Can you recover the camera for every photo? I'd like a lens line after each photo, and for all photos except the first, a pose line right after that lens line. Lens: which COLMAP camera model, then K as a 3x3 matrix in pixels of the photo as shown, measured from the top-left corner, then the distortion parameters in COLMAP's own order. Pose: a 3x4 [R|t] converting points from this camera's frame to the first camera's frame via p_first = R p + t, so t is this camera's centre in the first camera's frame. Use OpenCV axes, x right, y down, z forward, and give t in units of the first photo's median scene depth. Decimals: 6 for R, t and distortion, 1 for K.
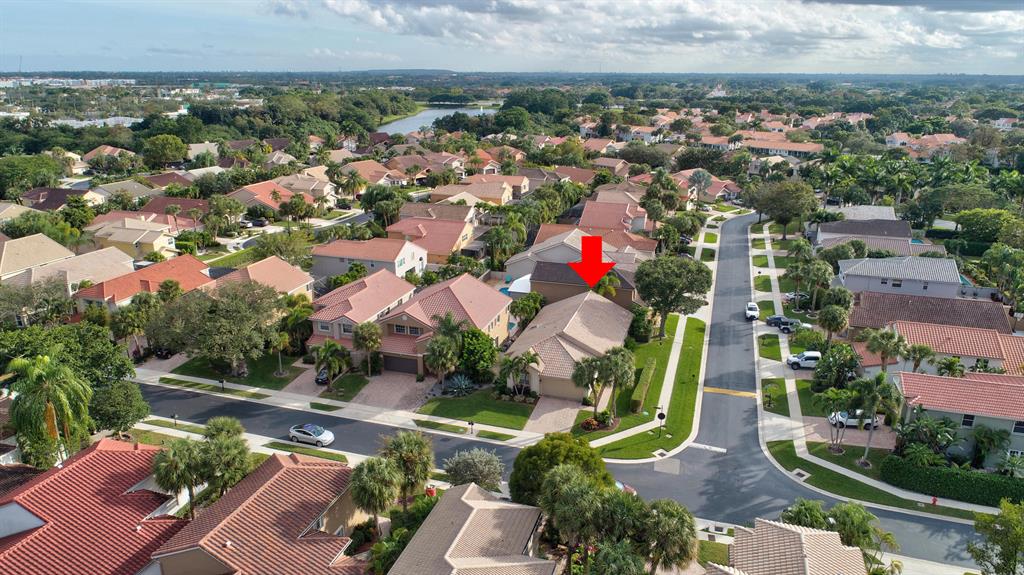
lens RADIAL K [[685.7, 0, 512.0], [0, 685.7, 287.5], [0, 0, 1]] dist [-0.001296, 0.002524]
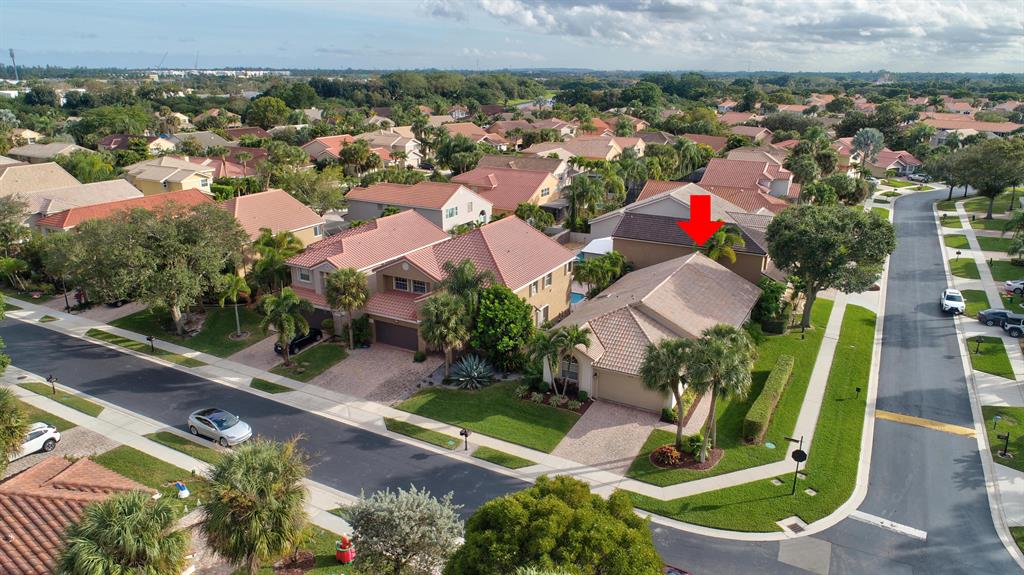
lens RADIAL K [[685.7, 0, 512.0], [0, 685.7, 287.5], [0, 0, 1]] dist [-0.001296, 0.002524]
pose [[0.980657, 0.060785, -0.186057, 0.070354], [-0.060797, 0.998134, 0.005648, 0.052018], [0.186054, 0.005773, 0.982523, 0.337302]]
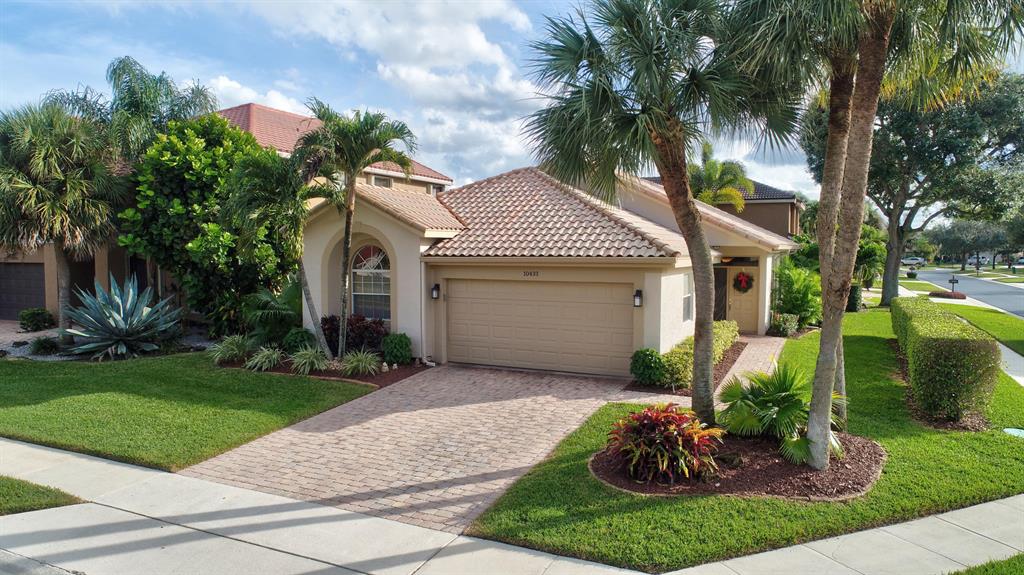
lens RADIAL K [[685.7, 0, 512.0], [0, 685.7, 287.5], [0, 0, 1]] dist [-0.001296, 0.002524]
pose [[0.990394, 0.007631, -0.138064, 0.085683], [-0.042676, 0.966601, -0.252707, 0.169527], [0.131525, 0.256172, 0.957642, 0.714525]]
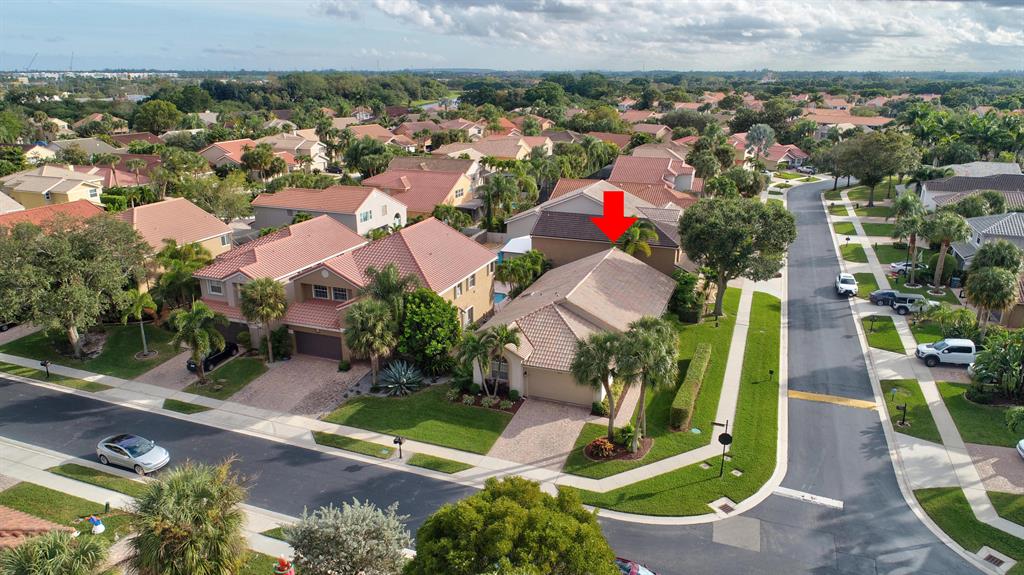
lens RADIAL K [[685.7, 0, 512.0], [0, 685.7, 287.5], [0, 0, 1]] dist [-0.001296, 0.002524]
pose [[0.998194, 0.015673, -0.057997, 0.058035], [-0.015674, 0.999877, 0.000451, 0.051512], [0.057997, 0.000459, 0.998317, 0.336887]]
